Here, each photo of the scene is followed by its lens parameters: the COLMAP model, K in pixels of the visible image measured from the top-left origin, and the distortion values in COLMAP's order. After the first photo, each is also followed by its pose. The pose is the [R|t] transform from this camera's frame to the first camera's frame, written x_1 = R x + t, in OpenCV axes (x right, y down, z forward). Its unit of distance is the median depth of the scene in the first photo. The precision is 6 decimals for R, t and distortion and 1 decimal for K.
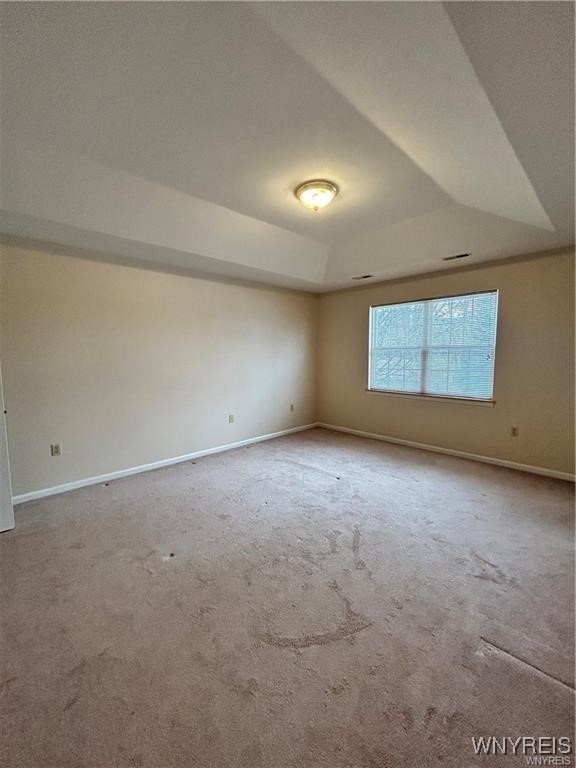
lens RADIAL K [[308.0, 0, 285.3], [0, 308.0, 382.9], [0, 0, 1]] dist [-0.001864, 0.001121]
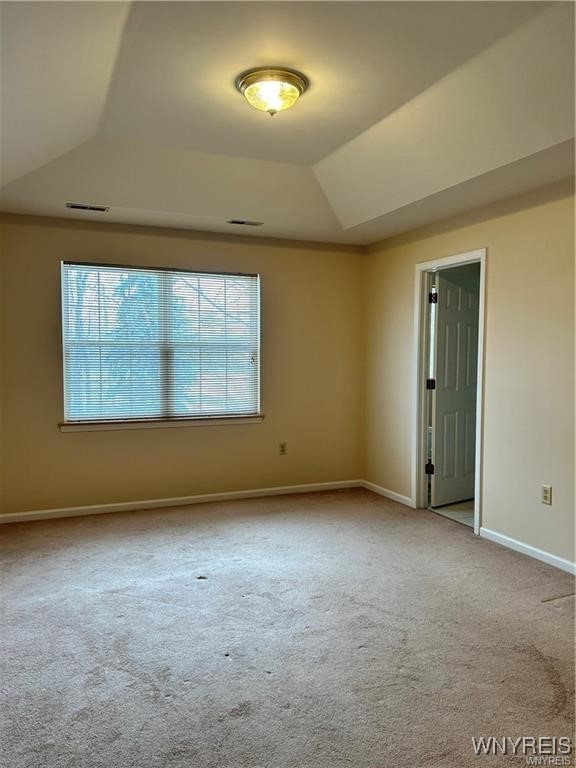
lens RADIAL K [[573.8, 0, 285.1], [0, 573.8, 384.1], [0, 0, 1]] dist [0.059749, -0.057722]
pose [[0.354577, -0.042820, 0.934046, -0.629808], [0.086971, 0.996131, 0.012651, -0.030925], [-0.930973, 0.076749, 0.356929, 0.399574]]
